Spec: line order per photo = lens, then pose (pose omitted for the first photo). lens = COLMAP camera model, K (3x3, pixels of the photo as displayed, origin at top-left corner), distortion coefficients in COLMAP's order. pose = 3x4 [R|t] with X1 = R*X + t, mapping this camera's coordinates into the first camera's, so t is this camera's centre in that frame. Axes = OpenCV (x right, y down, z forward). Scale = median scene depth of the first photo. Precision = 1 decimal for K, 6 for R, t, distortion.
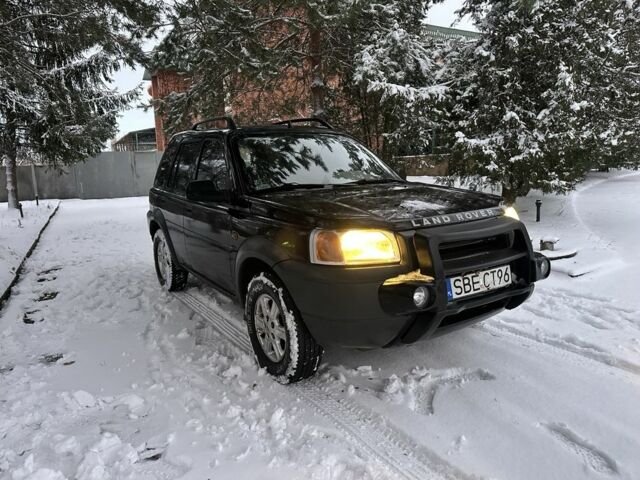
lens RADIAL K [[462.6, 0, 320.6], [0, 462.6, 240.6], [0, 0, 1]] dist [-0.011953, -0.003326]
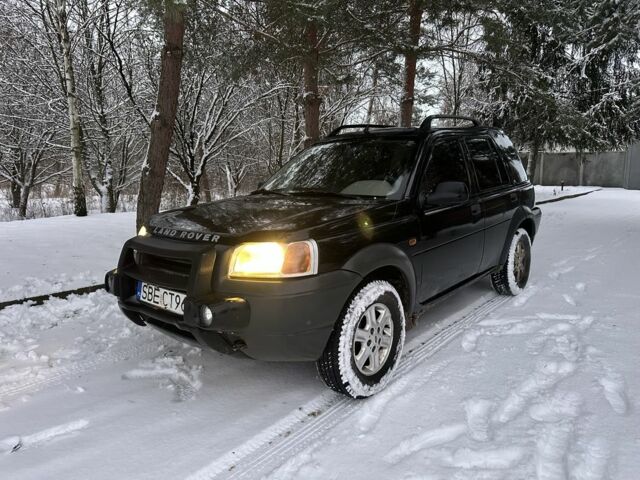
lens RADIAL K [[462.6, 0, 320.5], [0, 462.6, 239.6], [0, 0, 1]] dist [-0.011953, -0.003326]
pose [[0.264347, 0.177328, -0.947985, 1.345282], [-0.140679, 0.979527, 0.144000, -0.227077], [0.954112, 0.095295, 0.283881, 1.000684]]
